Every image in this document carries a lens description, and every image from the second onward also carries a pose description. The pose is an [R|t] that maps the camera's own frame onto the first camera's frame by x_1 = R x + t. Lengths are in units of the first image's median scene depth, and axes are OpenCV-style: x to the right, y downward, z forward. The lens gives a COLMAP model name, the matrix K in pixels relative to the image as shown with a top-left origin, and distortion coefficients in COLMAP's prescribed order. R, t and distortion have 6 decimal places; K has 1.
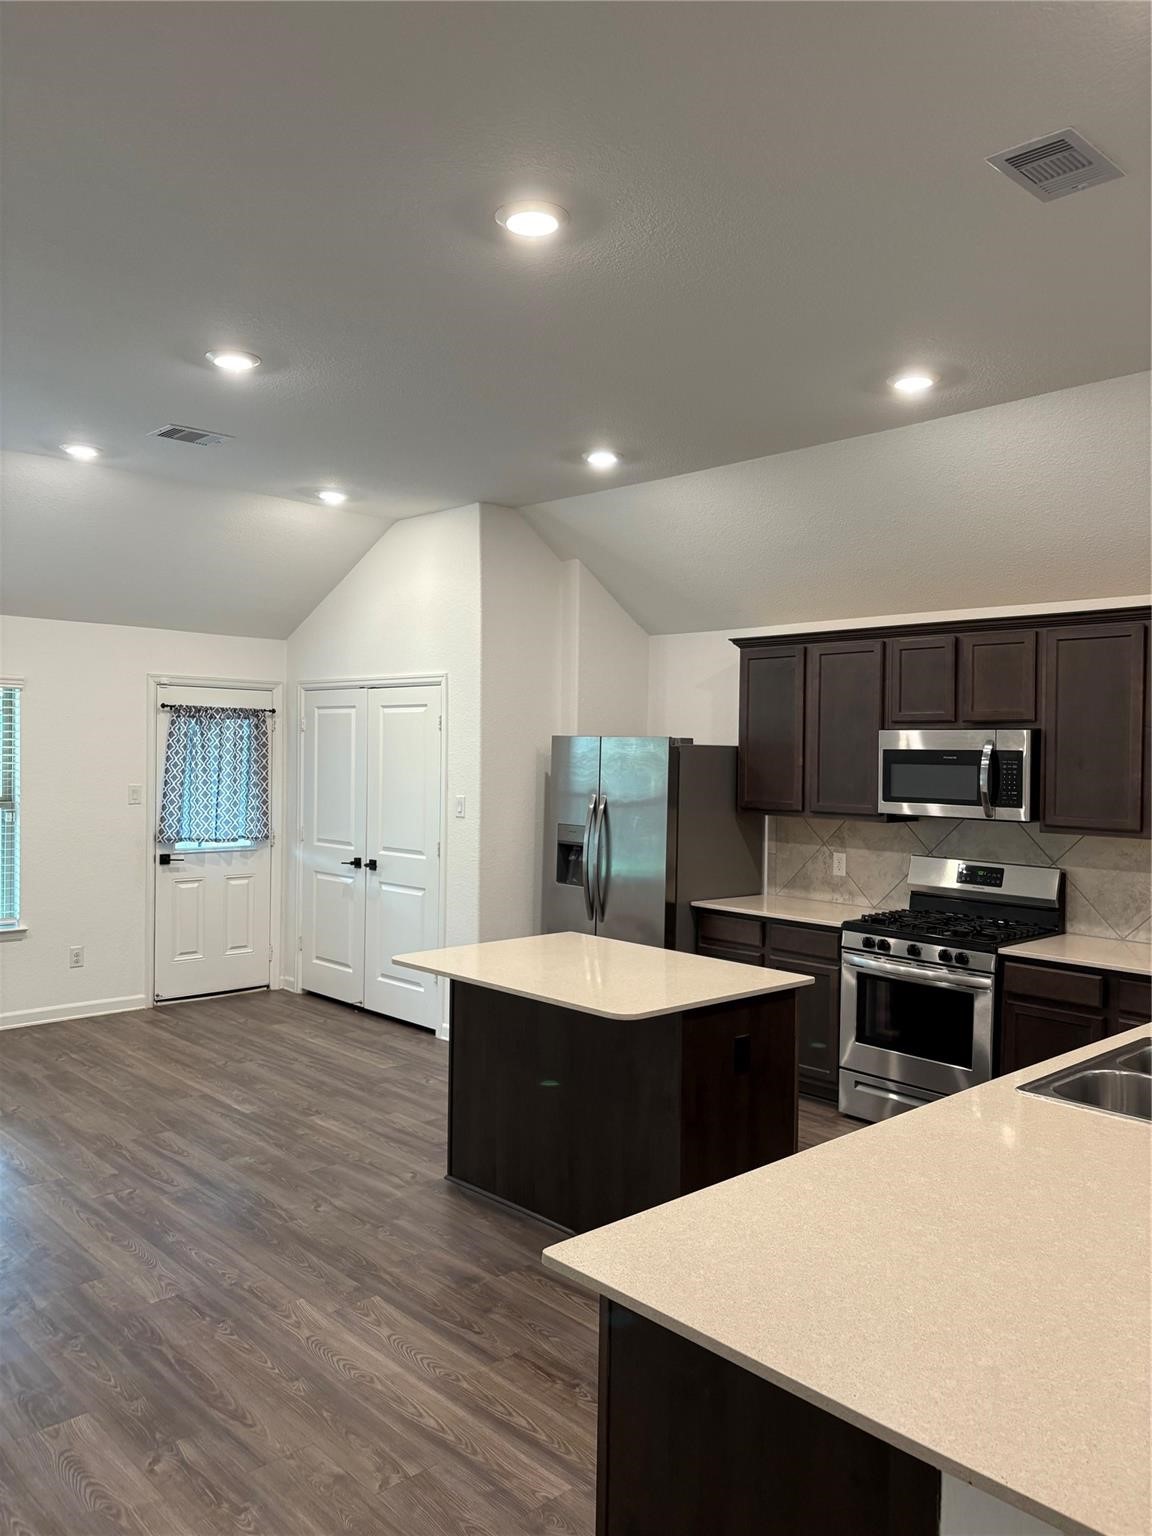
lens RADIAL K [[1154.1, 0, 576.0], [0, 1154.1, 768.0], [0, 0, 1]] dist [0.028191, -0.002481]
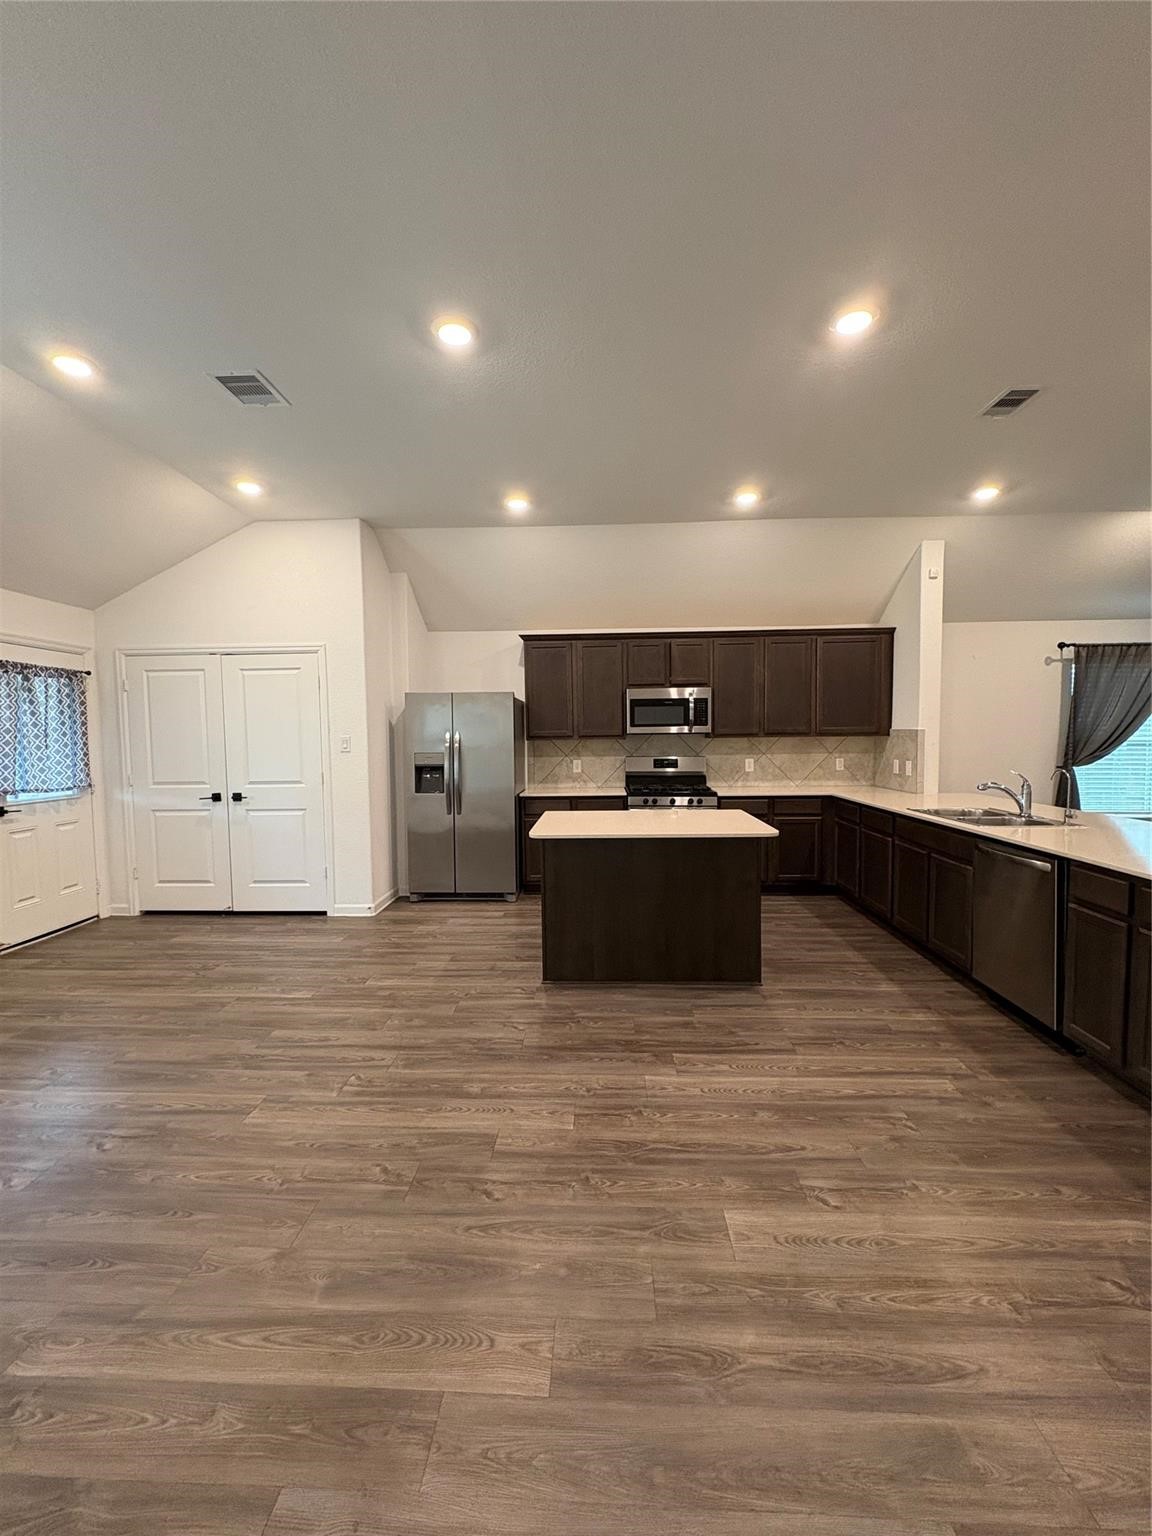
lens RADIAL K [[608.4, 0, 576.0], [0, 608.4, 768.0], [0, 0, 1]] dist [-0.000598, 0.000020]
pose [[0.717436, -0.062332, 0.693830, -0.494989], [0.033963, 0.997934, 0.054532, 0.038931], [-0.695796, -0.015559, 0.718071, 0.361868]]
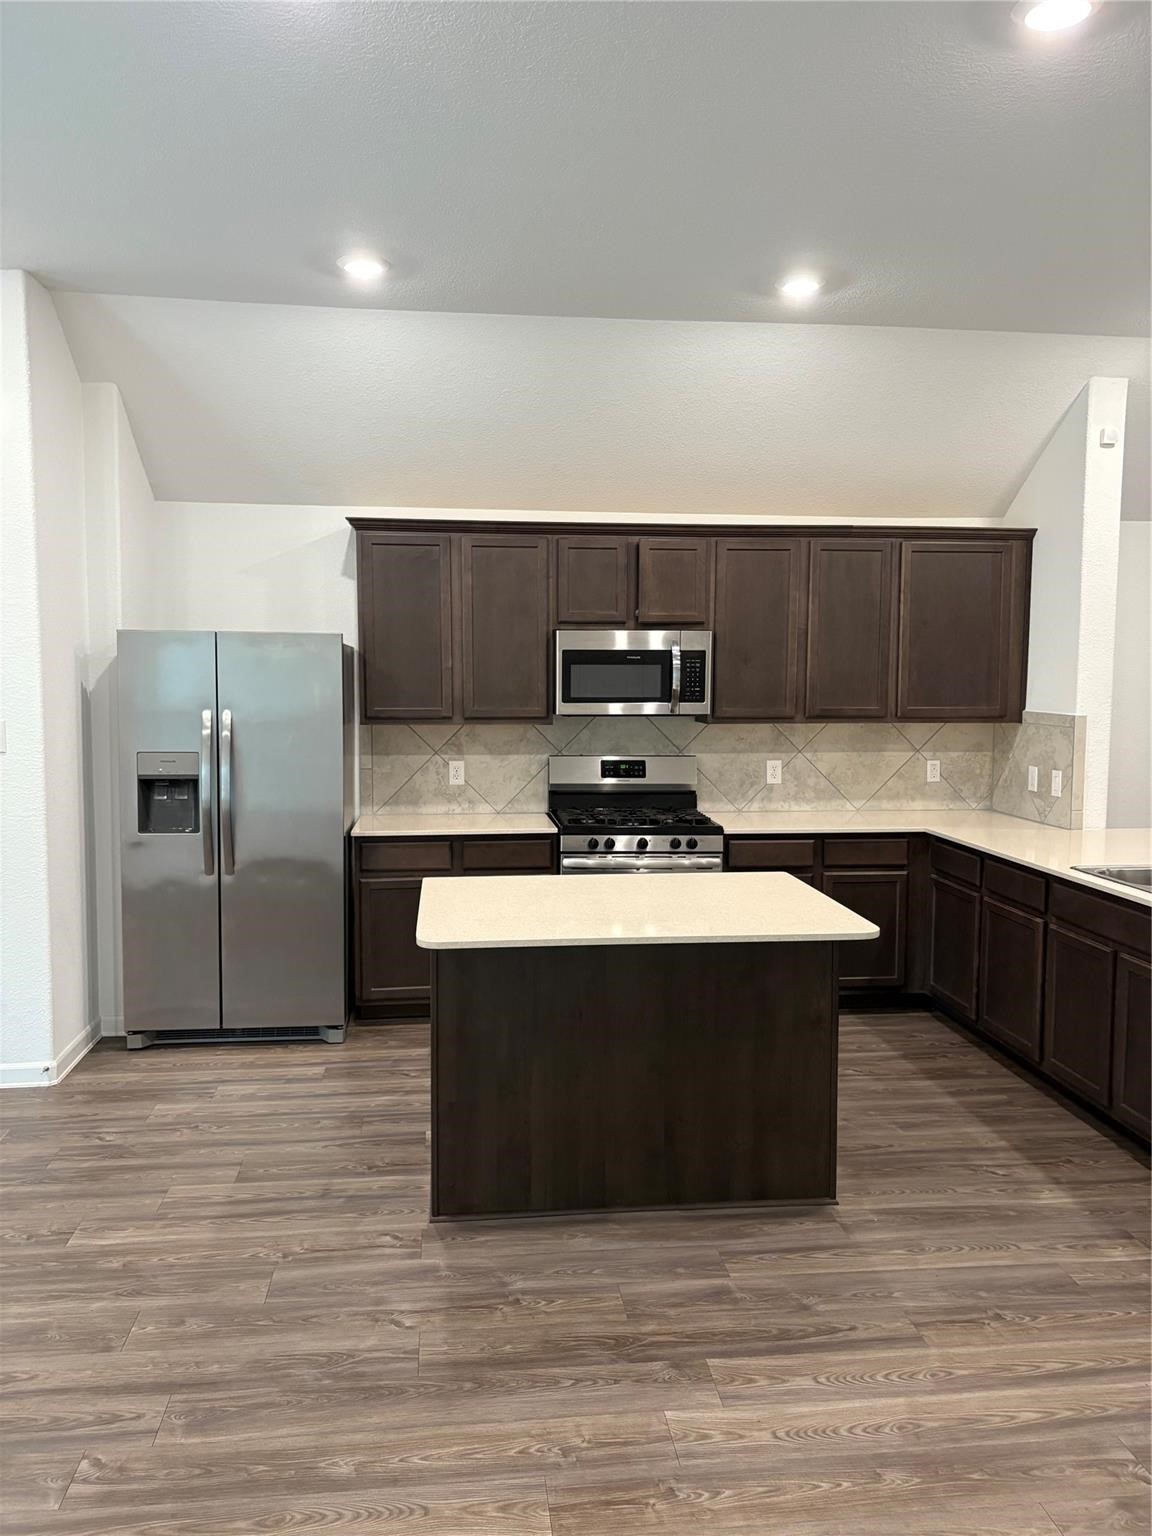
lens RADIAL K [[1150.2, 0, 567.9], [0, 1150.2, 763.9], [0, 0, 1]] dist [0.074092, -0.075687]
pose [[0.604671, -0.077125, 0.792732, -0.528248], [0.018228, 0.996380, 0.083034, -0.000574], [-0.796267, -0.035759, 0.603888, 0.409064]]
